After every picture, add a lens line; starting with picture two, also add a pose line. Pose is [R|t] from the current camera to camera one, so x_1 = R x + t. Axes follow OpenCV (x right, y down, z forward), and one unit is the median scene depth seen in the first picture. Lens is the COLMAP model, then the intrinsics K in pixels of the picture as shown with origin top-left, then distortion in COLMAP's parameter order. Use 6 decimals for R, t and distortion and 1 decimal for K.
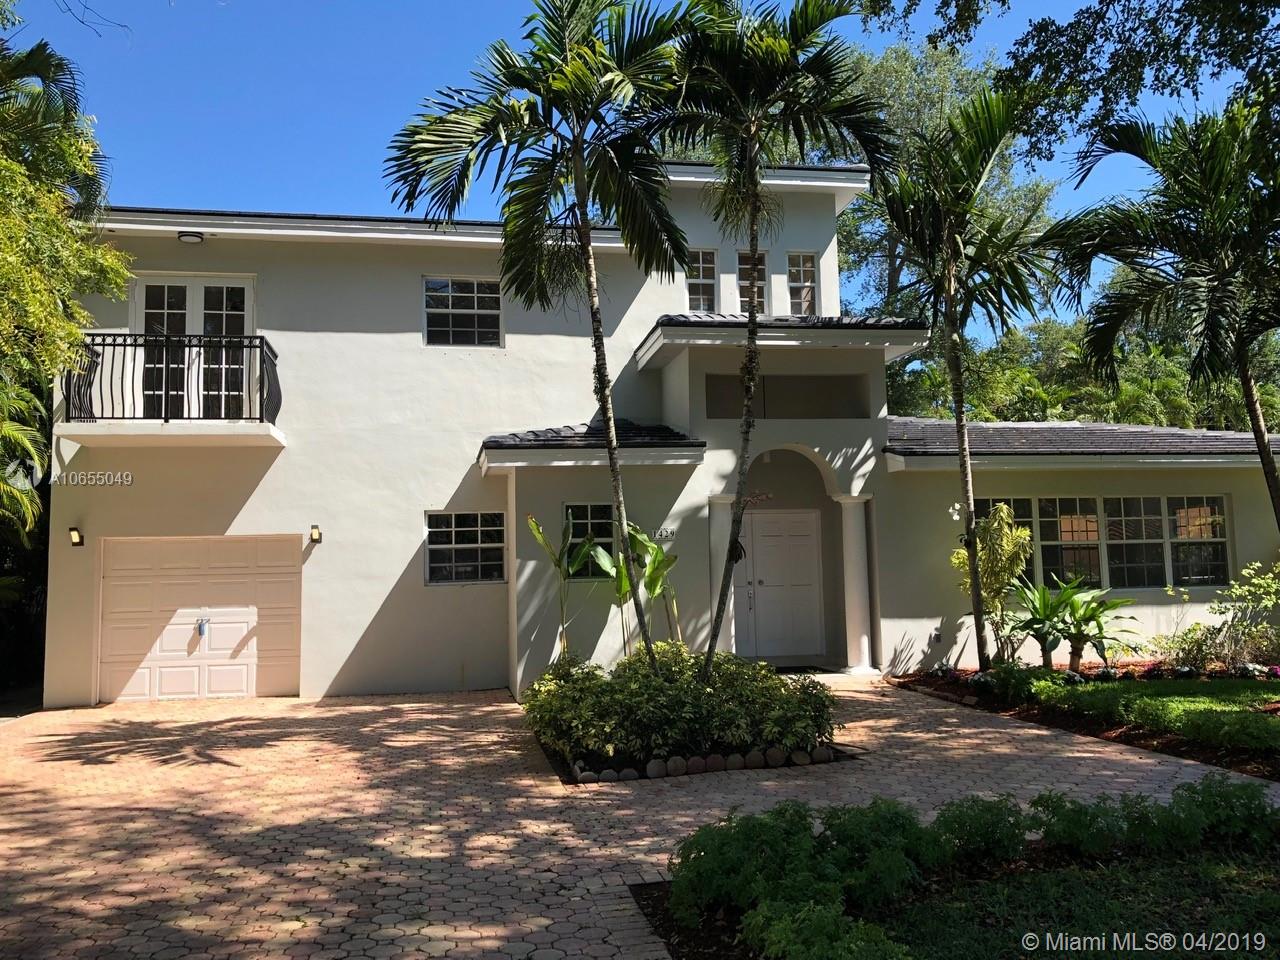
lens RADIAL K [[1093.4, 0, 638.2], [0, 1093.4, 476.1], [0, 0, 1]] dist [0.127456, -0.267565]
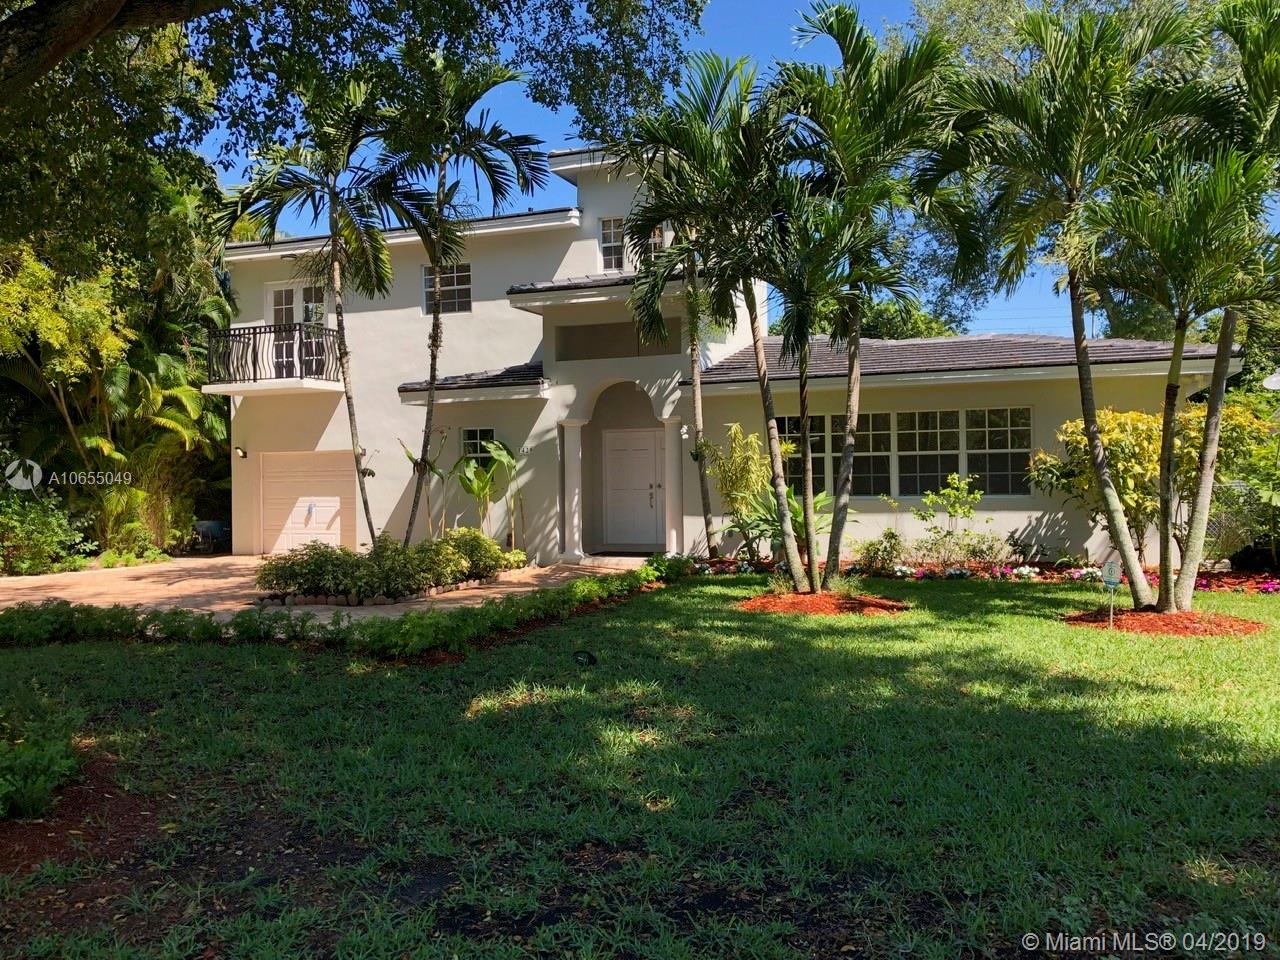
lens RADIAL K [[1050.8, 0, 639.5], [0, 1050.8, 481.3], [0, 0, 1]] dist [0.023407, -0.005424]
pose [[0.854077, 0.011649, -0.520016, 0.807277], [0.042011, 0.994938, 0.091287, -0.020716], [0.518447, -0.099812, 0.849265, -0.024016]]
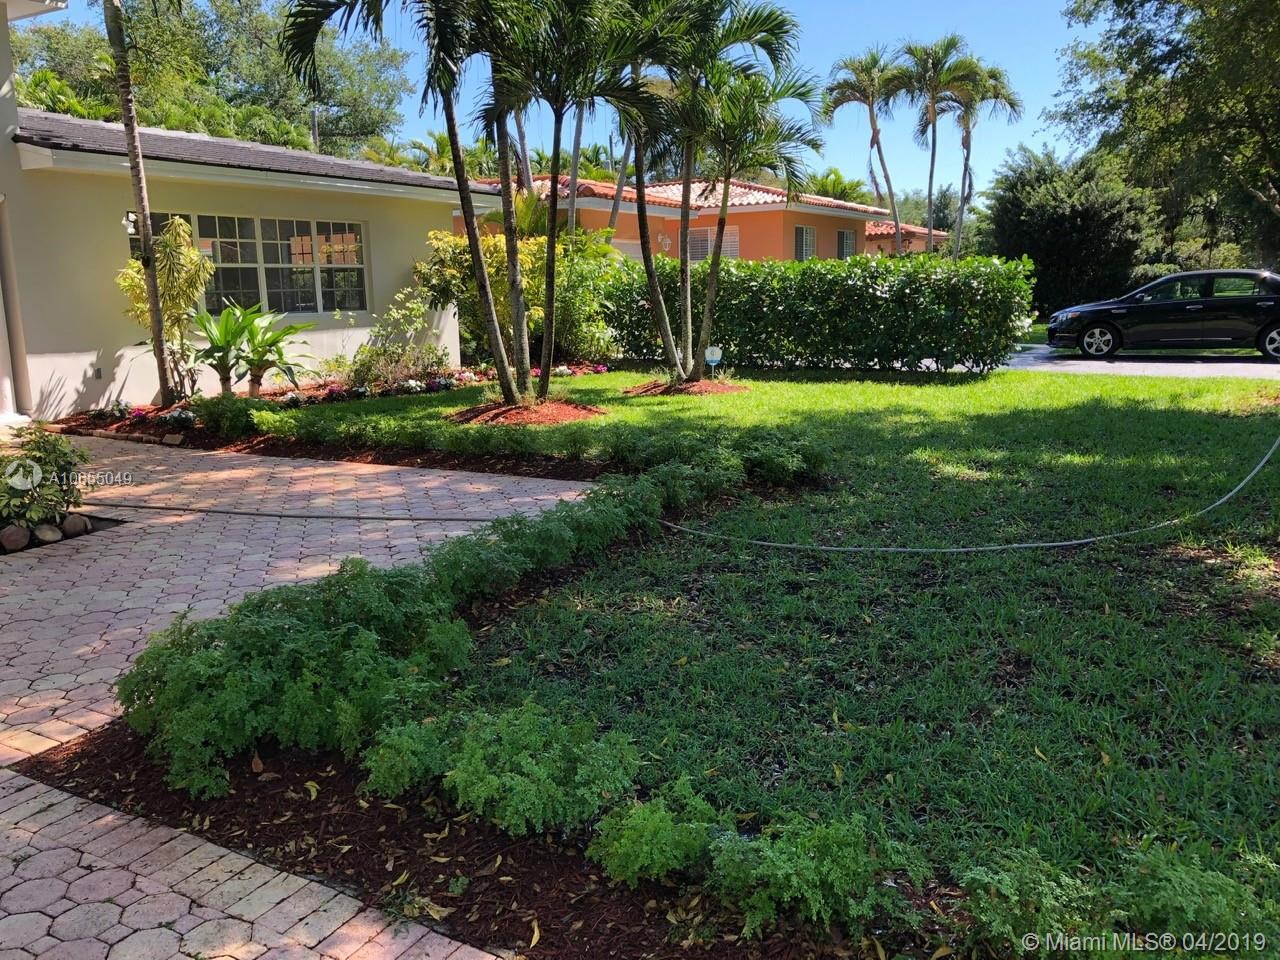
lens RADIAL K [[1050.8, 0, 639.5], [0, 1050.8, 481.3], [0, 0, 1]] dist [0.023407, -0.005424]
pose [[0.653965, -0.130721, 0.745145, -0.081284], [-0.058177, 0.973352, 0.221814, 0.020595], [-0.754284, -0.188409, 0.628934, 0.146279]]
